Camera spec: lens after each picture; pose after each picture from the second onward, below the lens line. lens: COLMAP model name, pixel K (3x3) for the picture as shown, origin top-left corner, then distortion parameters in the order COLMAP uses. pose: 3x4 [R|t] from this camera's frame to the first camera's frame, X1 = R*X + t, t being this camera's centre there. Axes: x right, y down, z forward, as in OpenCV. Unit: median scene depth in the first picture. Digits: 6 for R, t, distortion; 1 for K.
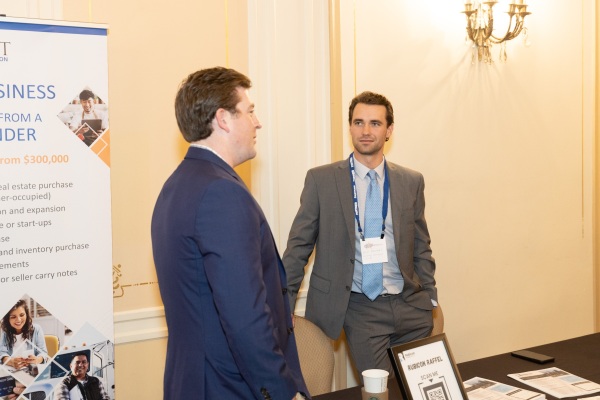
lens RADIAL K [[766.1, 0, 299.8], [0, 766.1, 195.1], [0, 0, 1]] dist [0.073682, 0.000000]
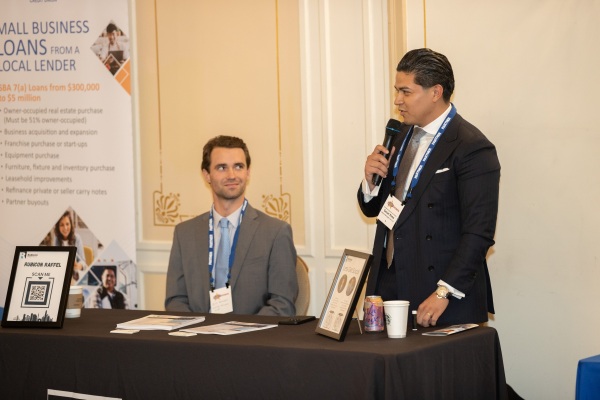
lens RADIAL K [[2224.8, 0, 300.1], [0, 2224.8, 200.9], [0, 0, 1]] dist [0.338804, 0.000000]
pose [[0.485420, 0.070807, -0.871409, 2.610957], [-0.040587, 0.997465, 0.058440, -0.082732], [0.873338, 0.007000, 0.487064, -0.290658]]
